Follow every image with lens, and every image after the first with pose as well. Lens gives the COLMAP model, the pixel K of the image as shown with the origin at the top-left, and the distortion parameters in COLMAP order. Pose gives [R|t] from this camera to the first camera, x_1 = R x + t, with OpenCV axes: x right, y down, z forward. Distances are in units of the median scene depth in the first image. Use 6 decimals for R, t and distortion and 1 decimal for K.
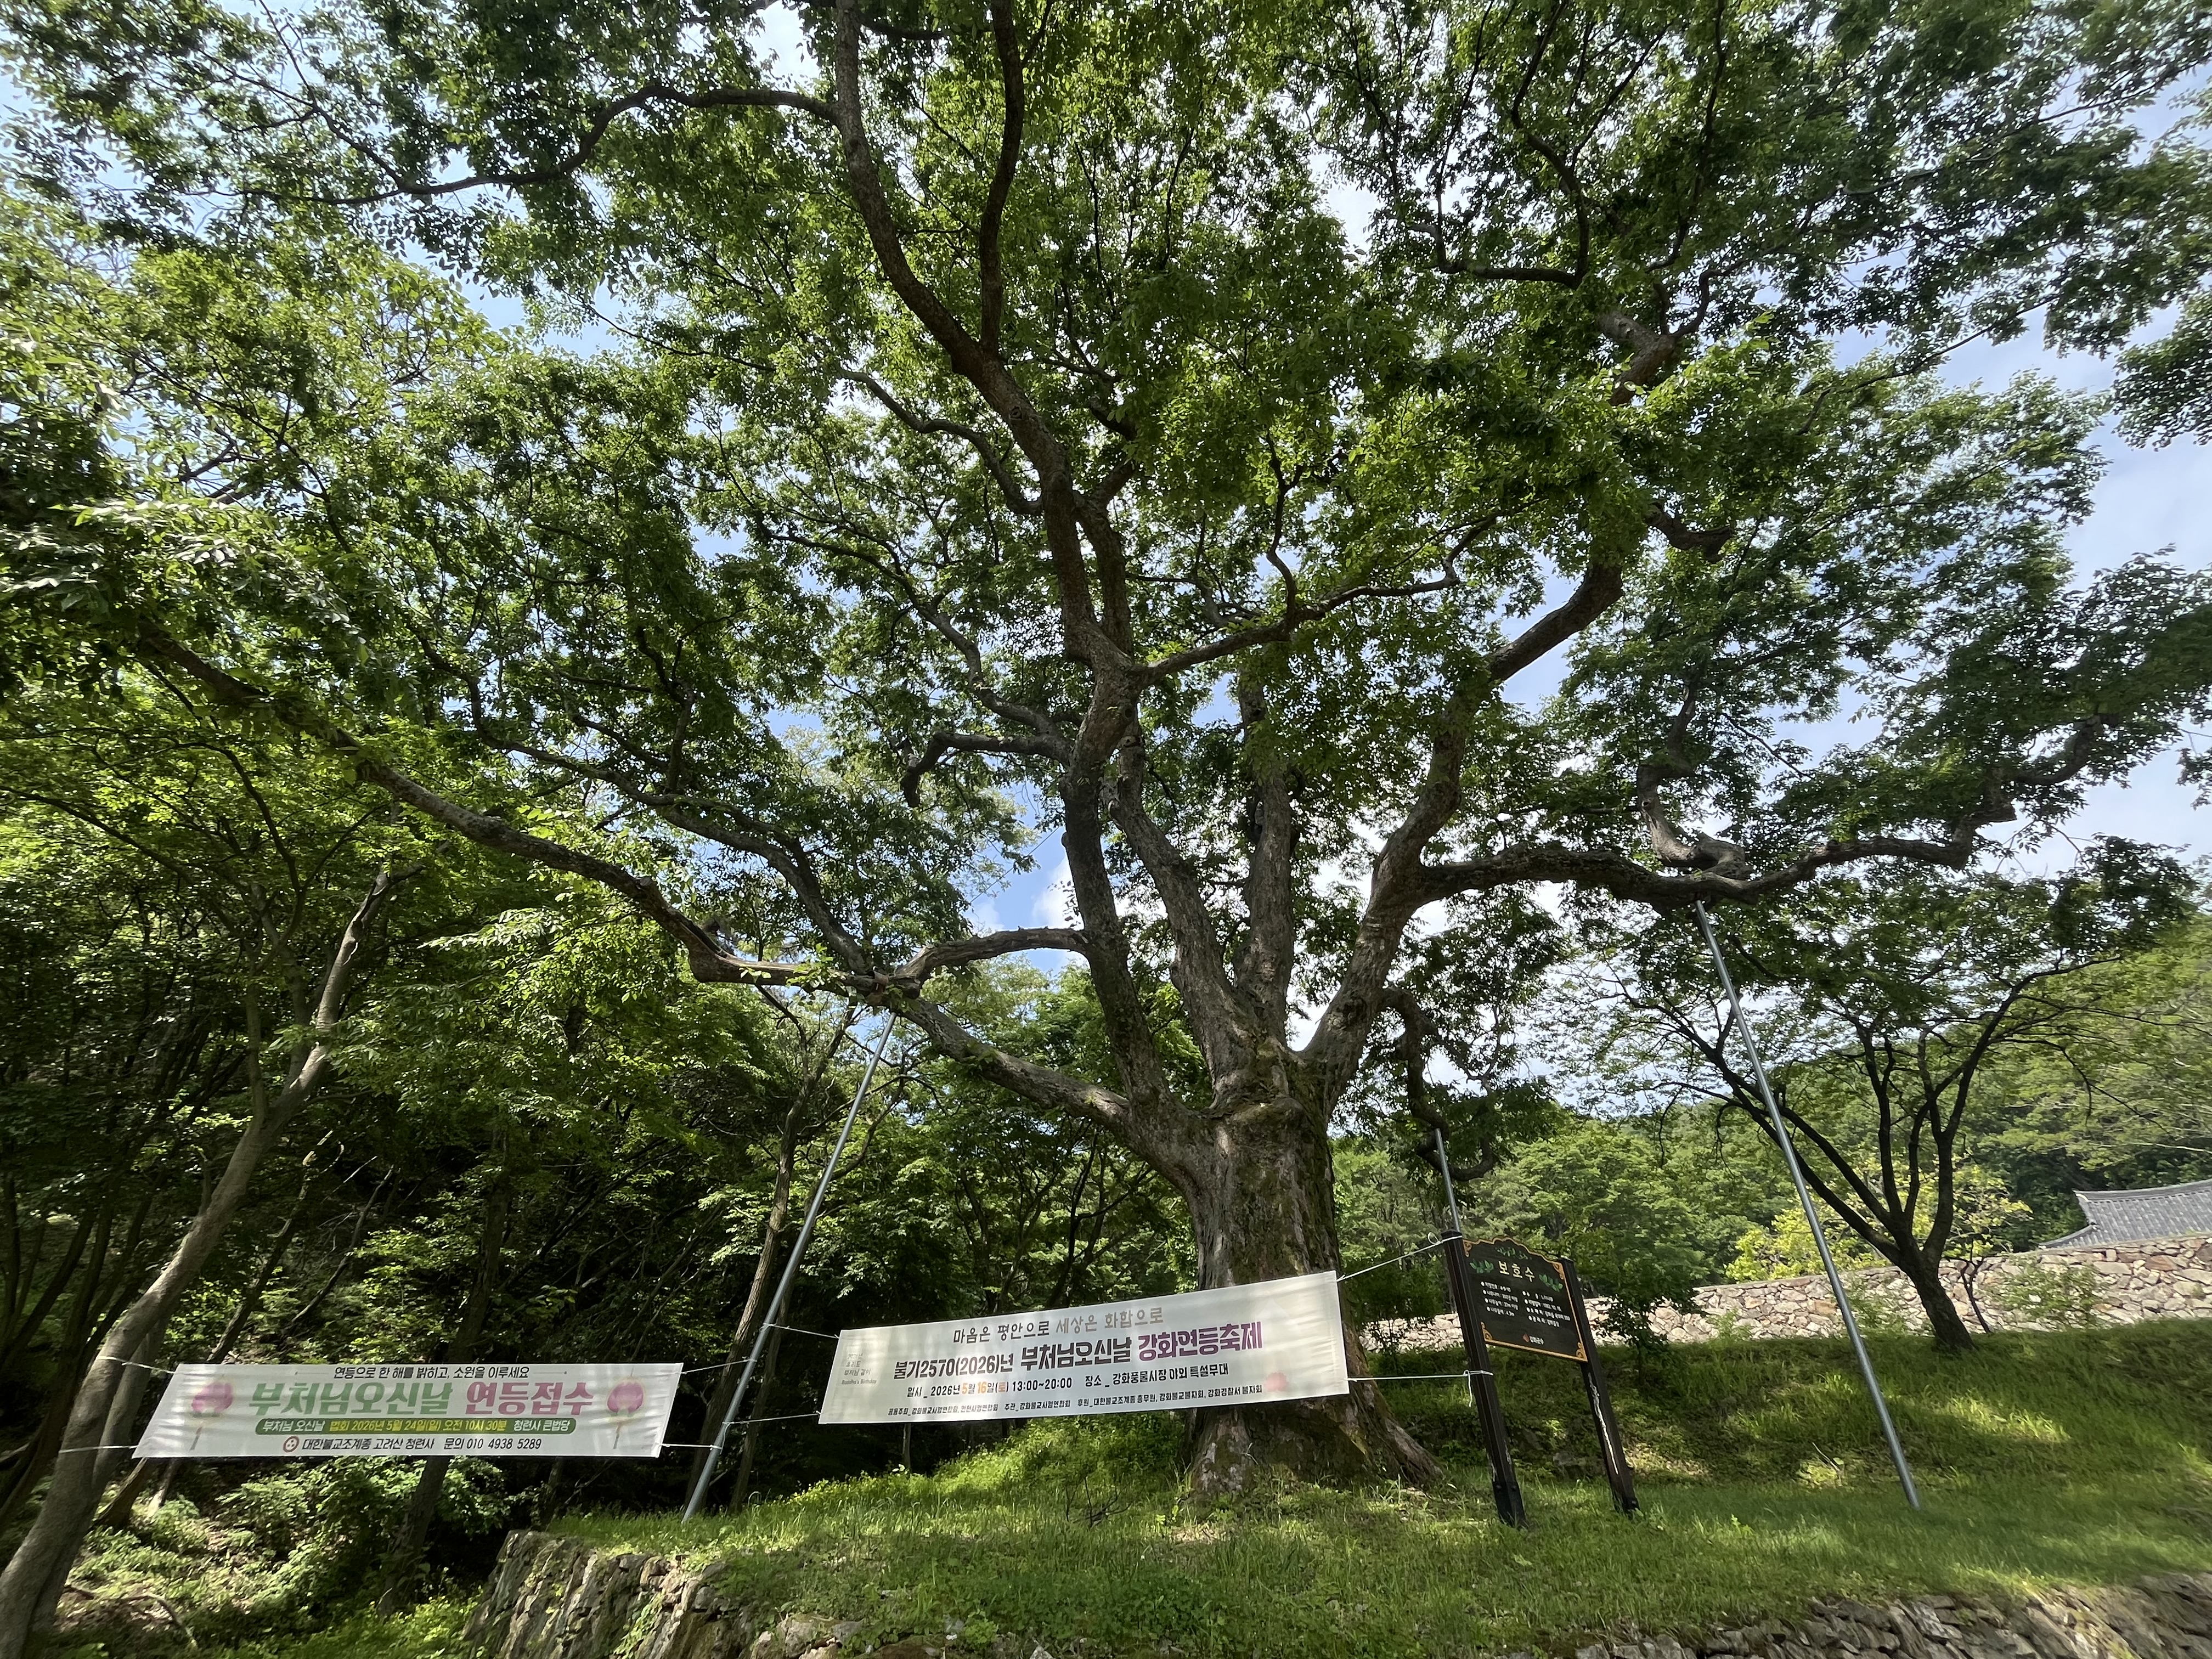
lens RADIAL K [[887.6, 0, 1105.8], [0, 887.6, 827.7], [0, 0, 1]] dist [-0.000912, -0.000015]
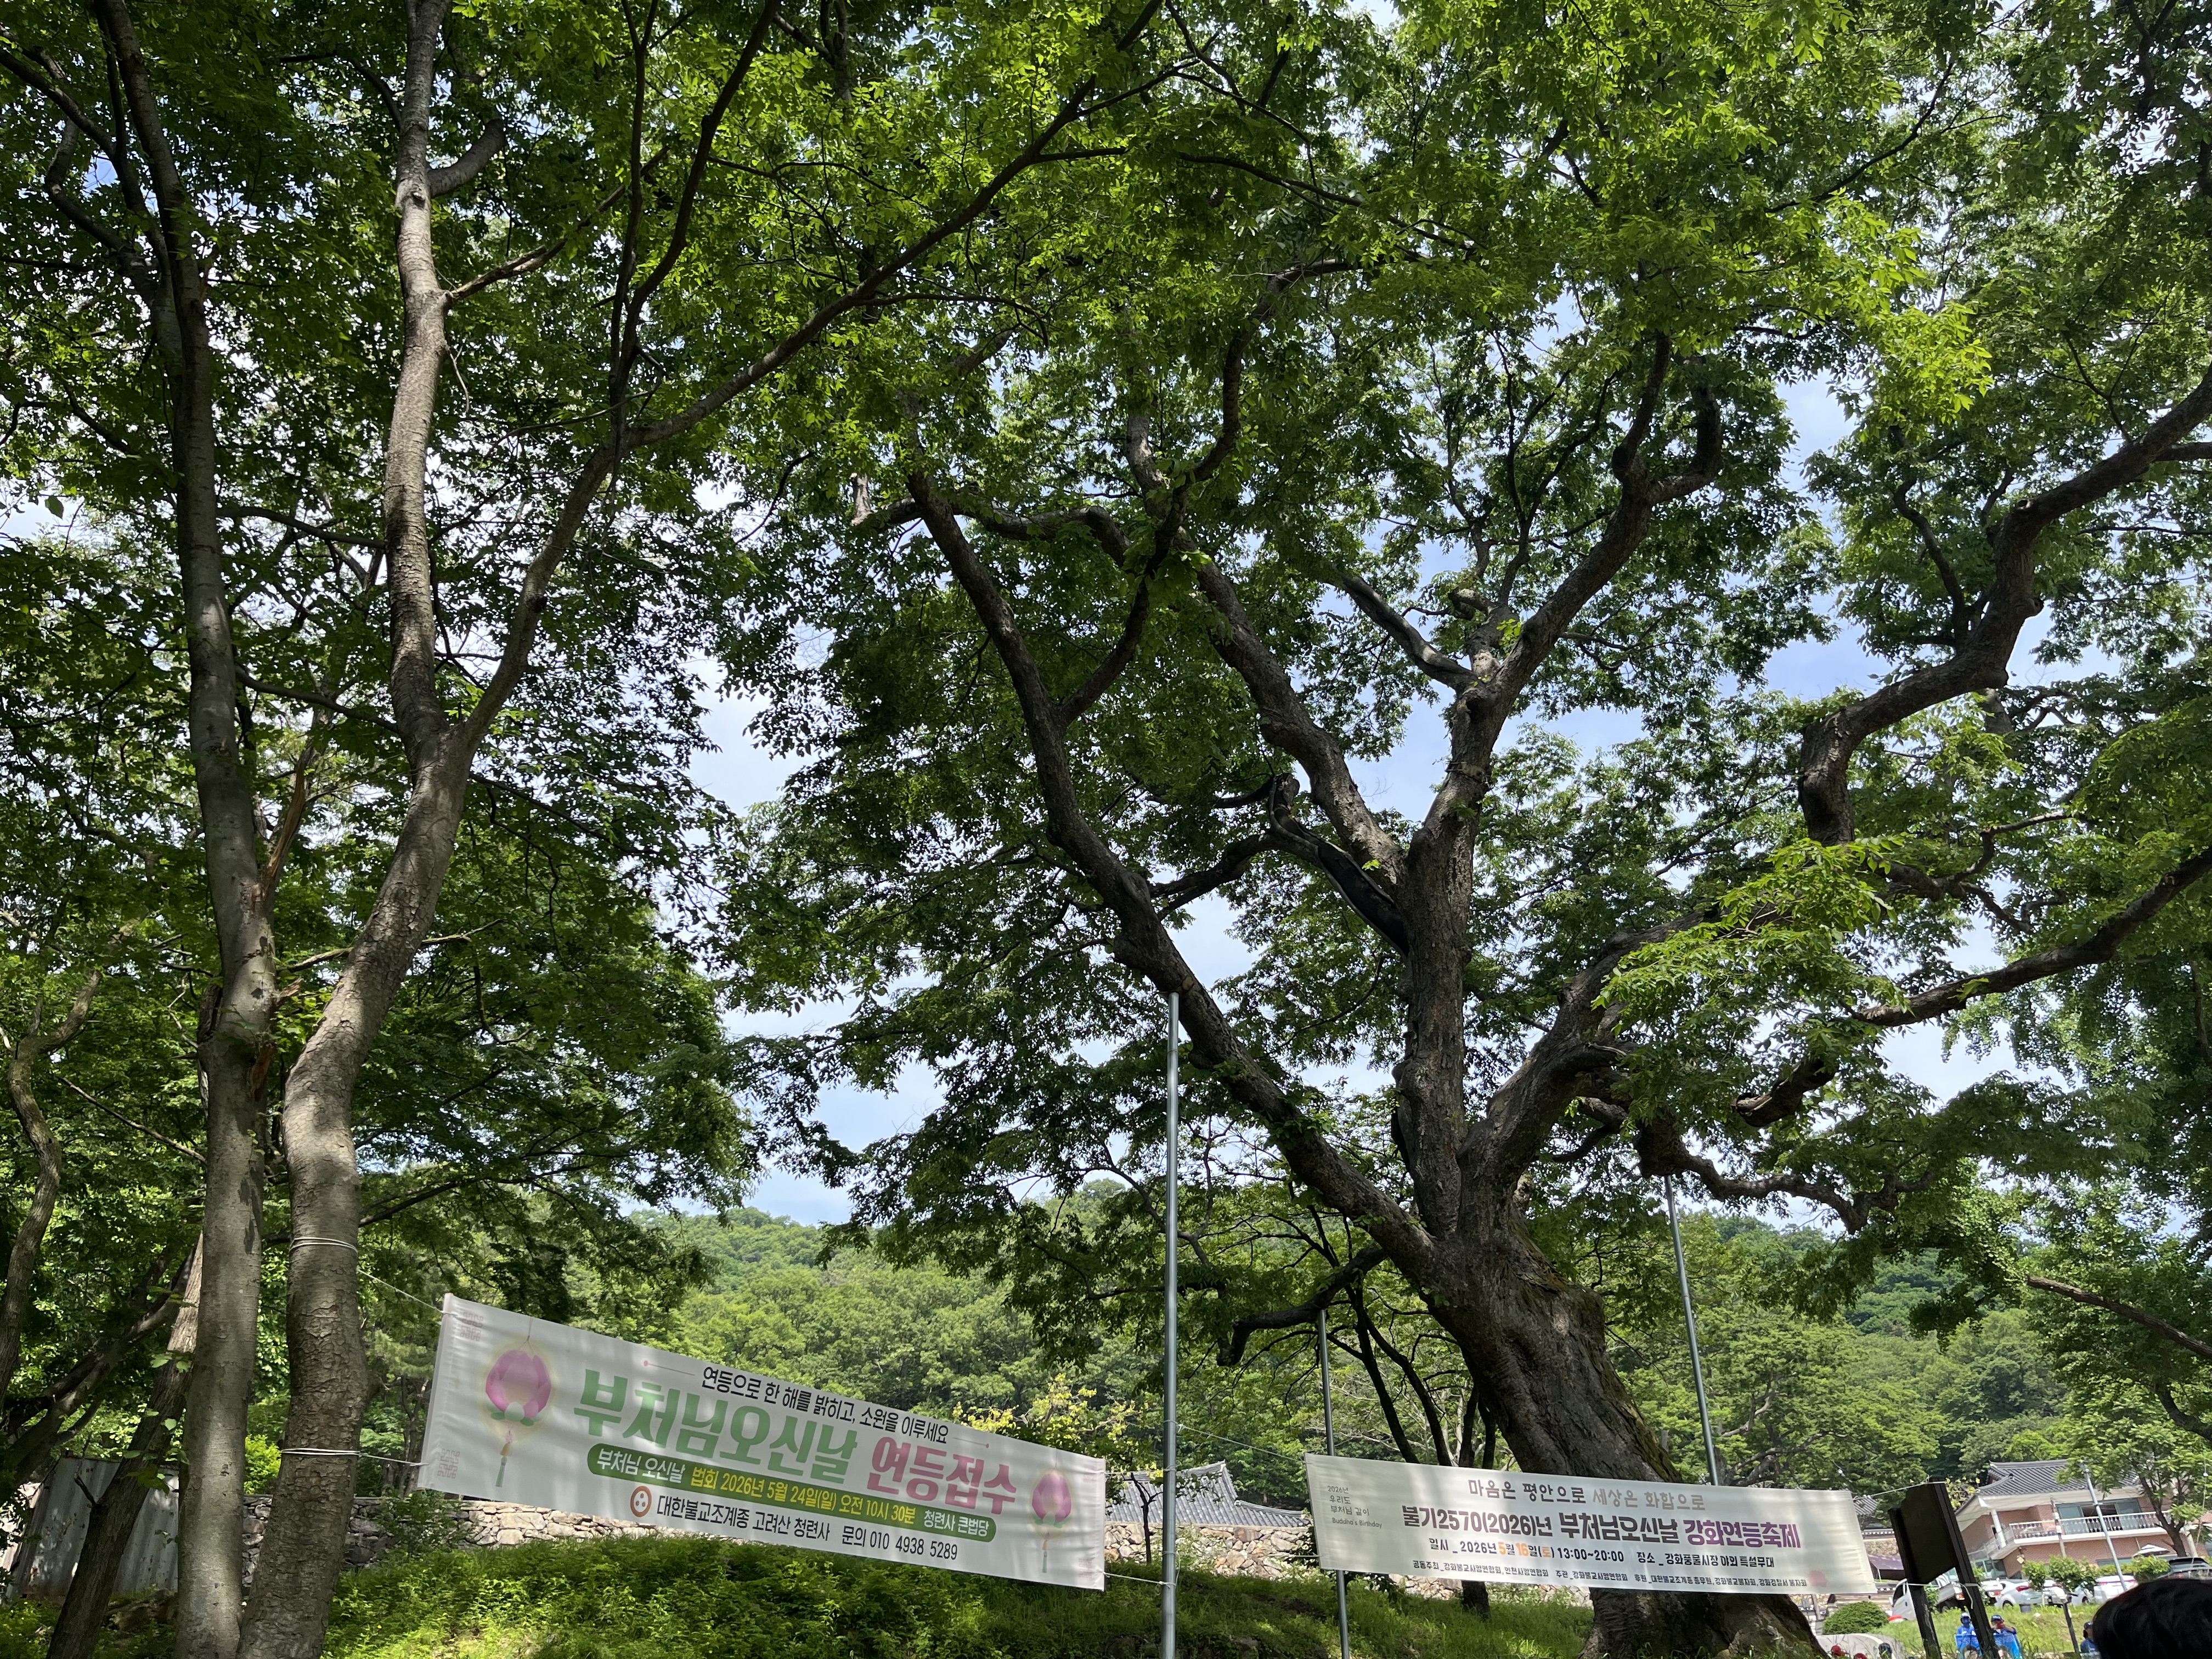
lens RADIAL K [[1677.6, 0, 1105.8], [0, 1677.6, 830.5], [0, 0, 1]] dist [0.007410, 0.003158]
pose [[0.566745, 0.409430, 0.714960, -1.821435], [-0.493959, 0.863379, -0.102864, 0.404677], [-0.659397, -0.294863, 0.691557, 0.358343]]
